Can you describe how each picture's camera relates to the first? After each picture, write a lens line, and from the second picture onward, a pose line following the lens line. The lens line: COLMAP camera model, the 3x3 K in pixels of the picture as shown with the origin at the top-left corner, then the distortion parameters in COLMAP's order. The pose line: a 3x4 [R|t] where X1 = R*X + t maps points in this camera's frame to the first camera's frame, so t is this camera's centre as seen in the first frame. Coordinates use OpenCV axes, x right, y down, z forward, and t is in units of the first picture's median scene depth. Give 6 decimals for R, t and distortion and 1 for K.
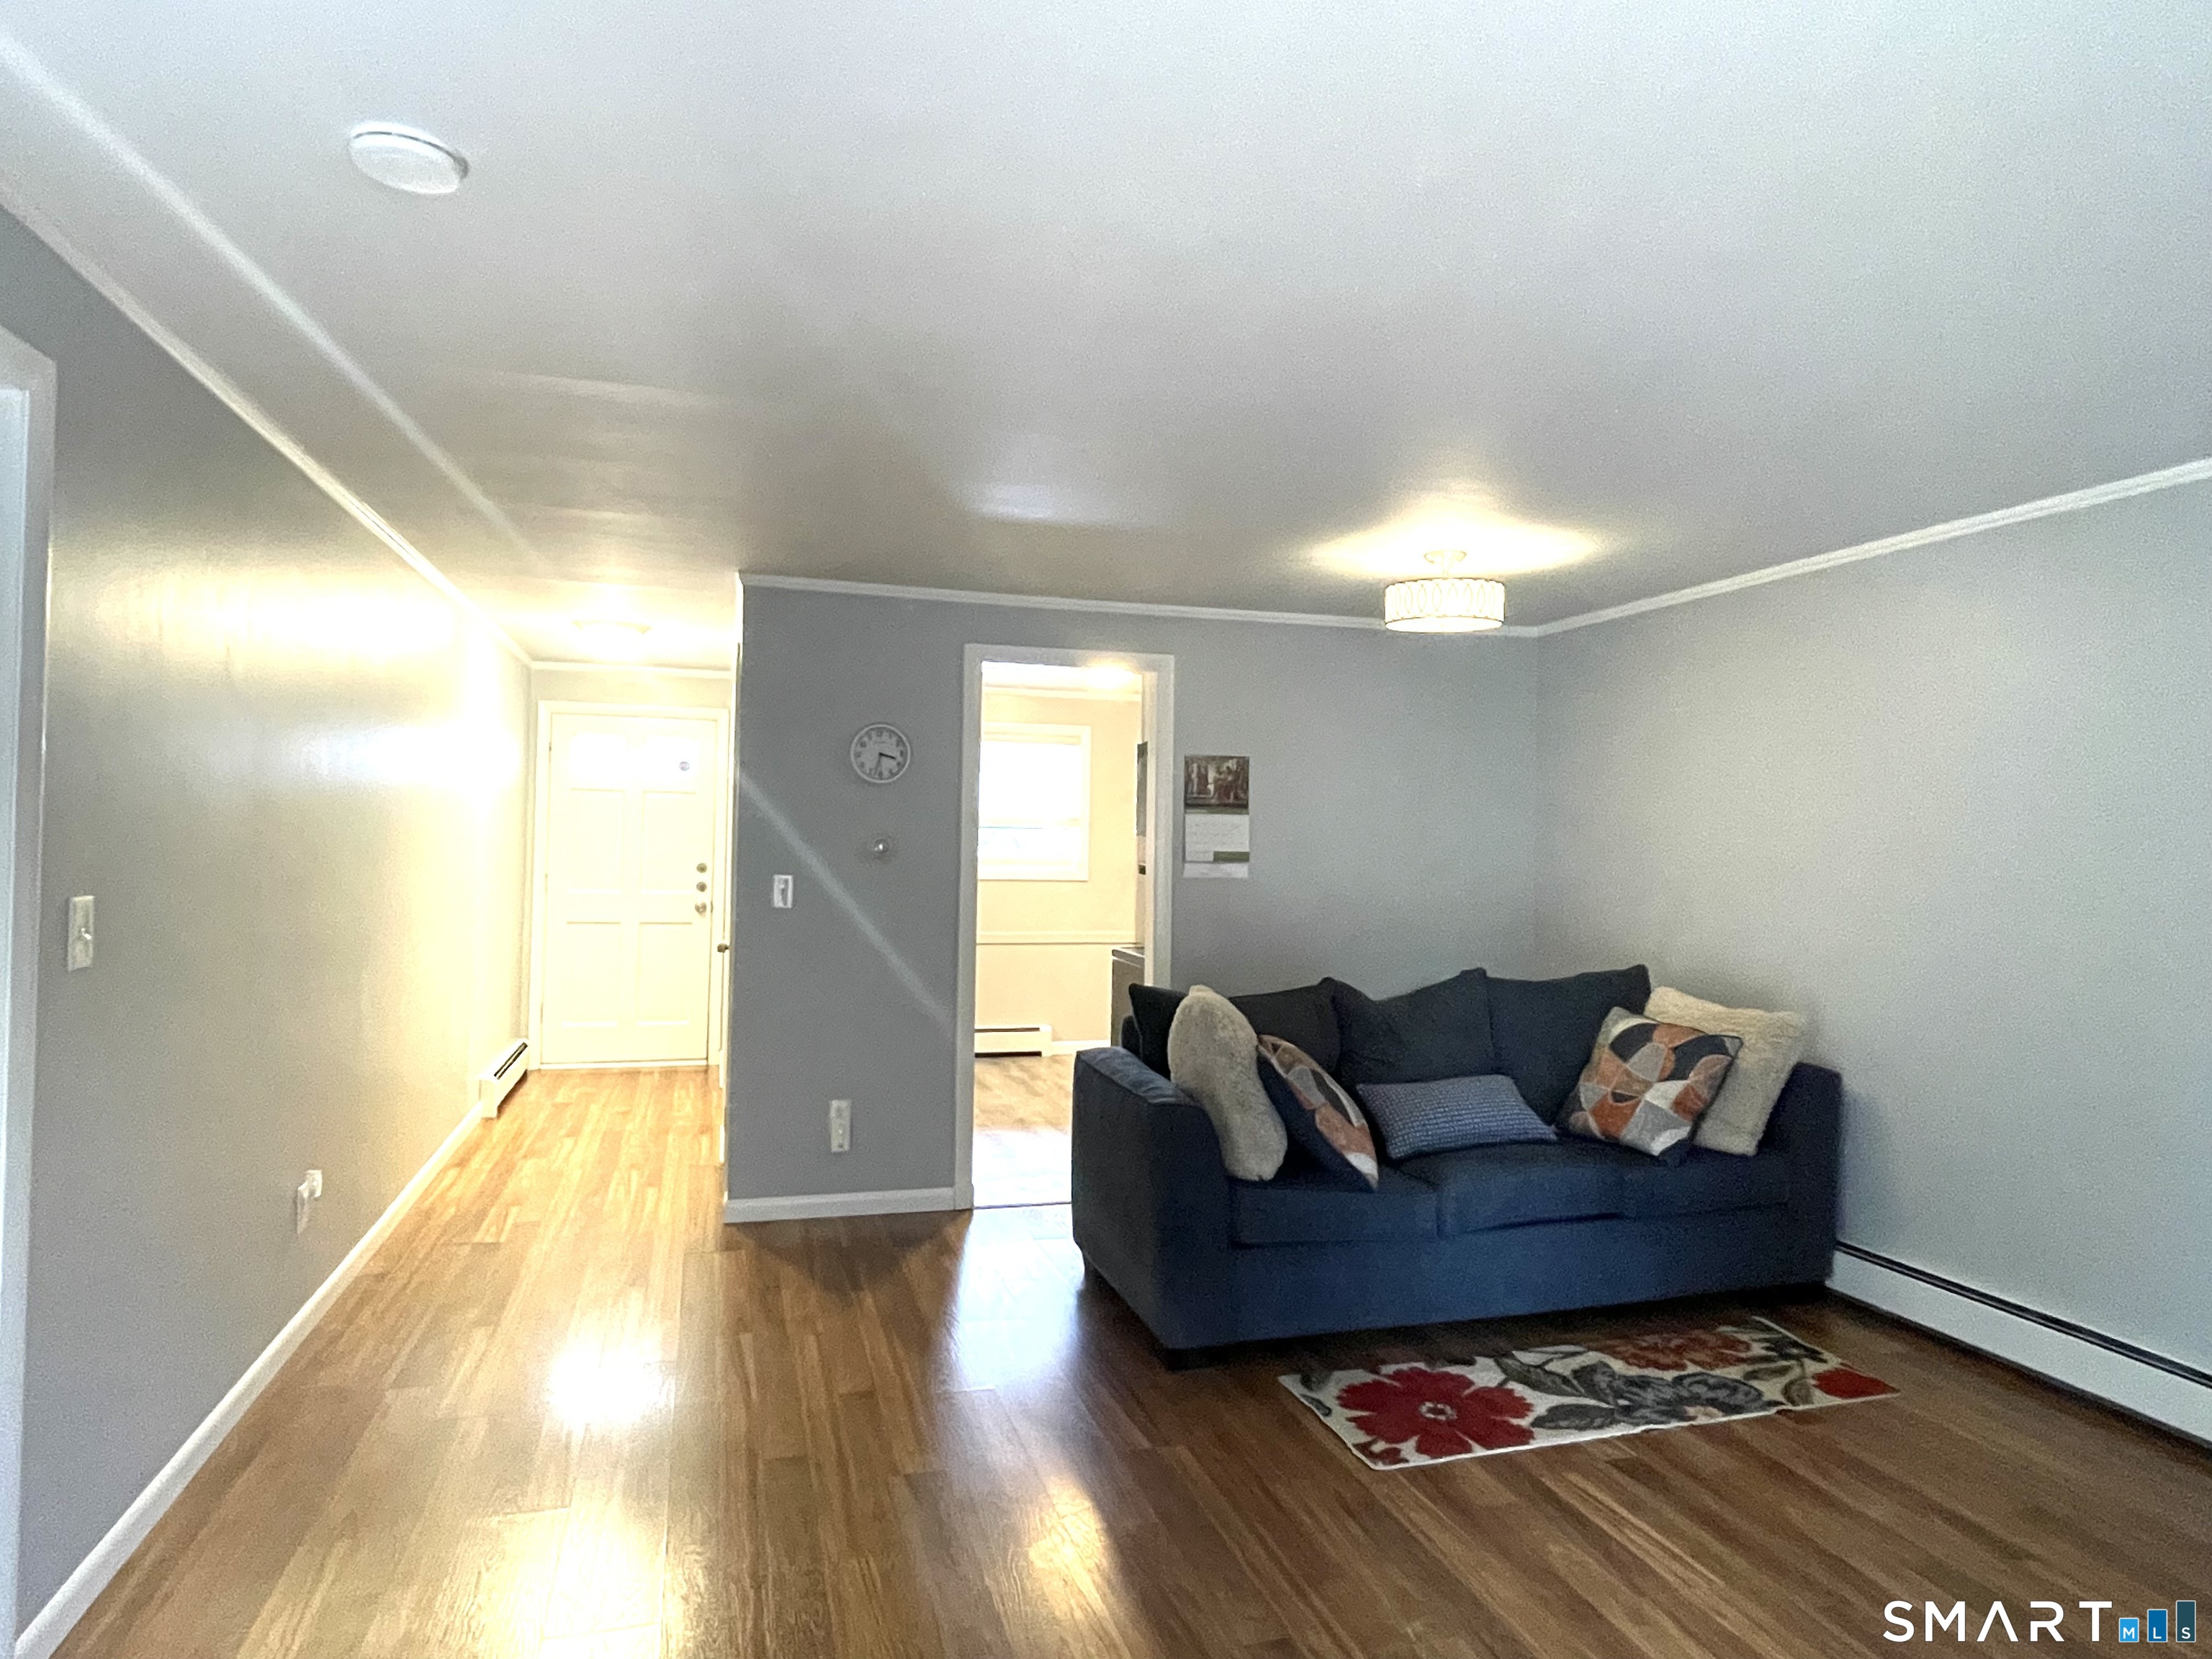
lens RADIAL K [[1317.7, 0, 1114.8], [0, 1317.7, 829.1], [0, 0, 1]] dist [-0.000783, 0.000434]
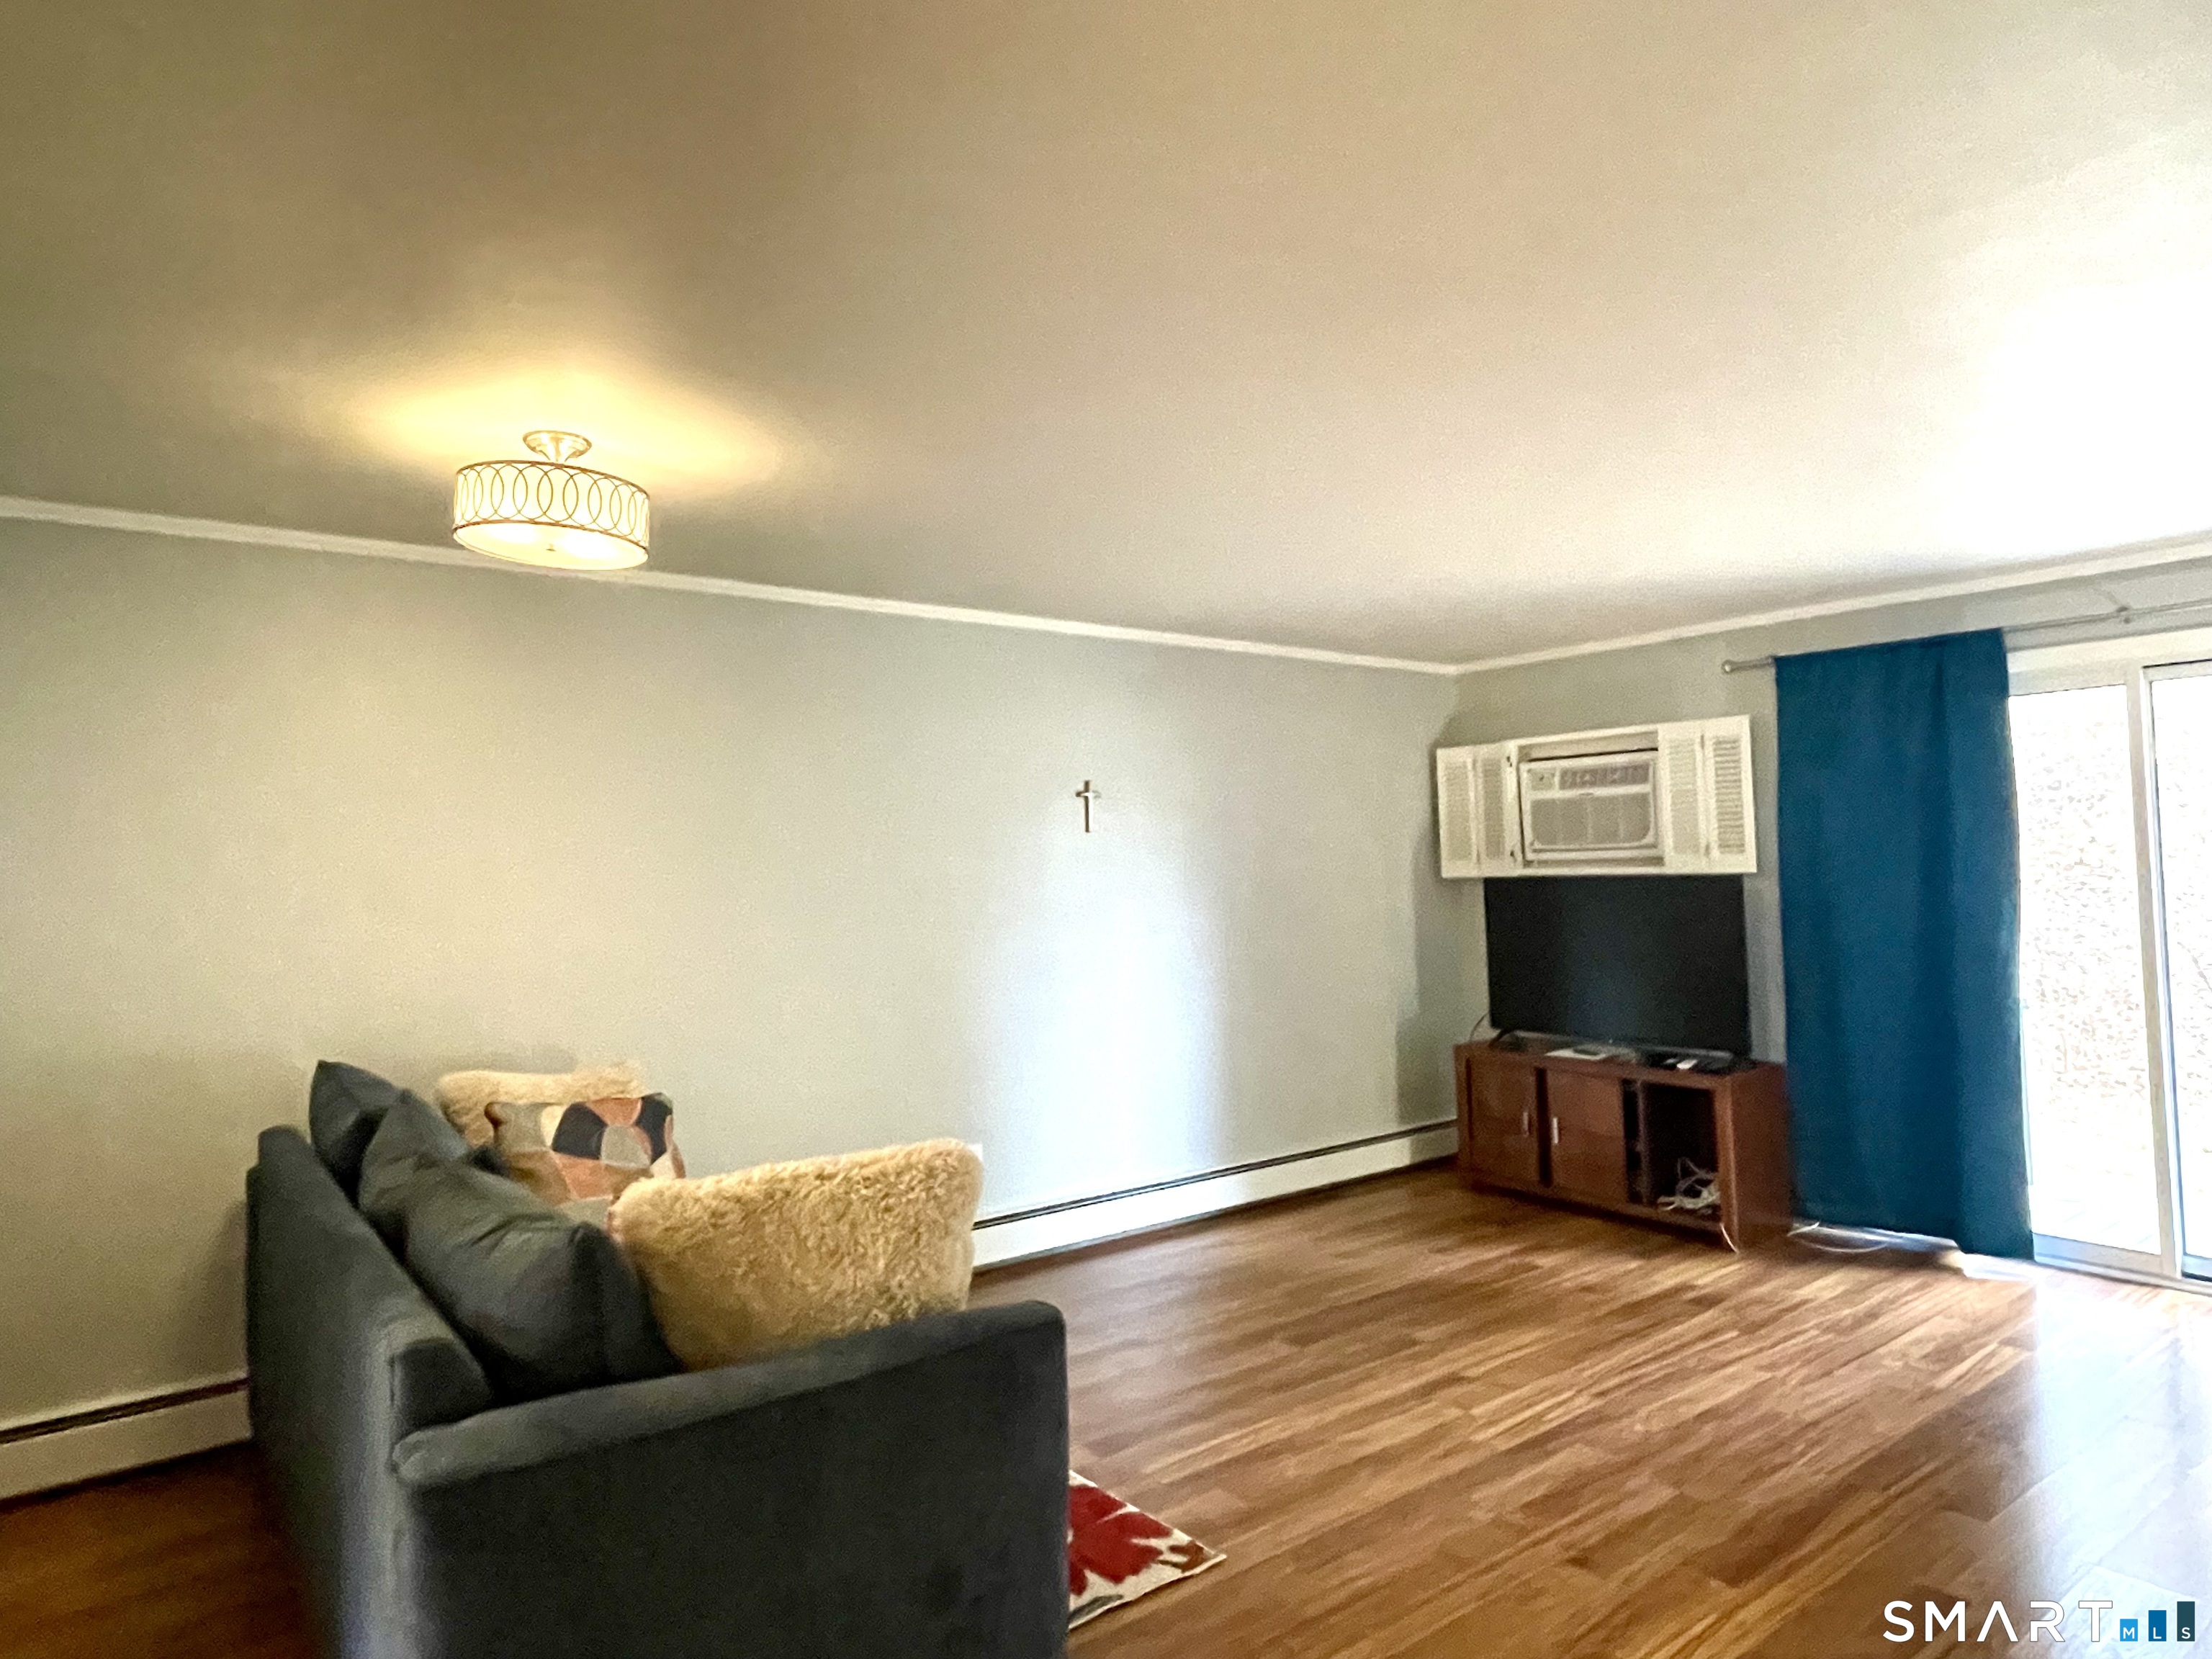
lens RADIAL K [[1317.7, 0, 1106.3], [0, 1317.7, 821.1], [0, 0, 1]] dist [-0.000783, 0.000434]
pose [[-0.349674, 0.023702, 0.936571, -0.389044], [0.006609, 0.999717, -0.022832, -0.003590], [-0.936848, -0.001794, -0.349732, 0.844802]]
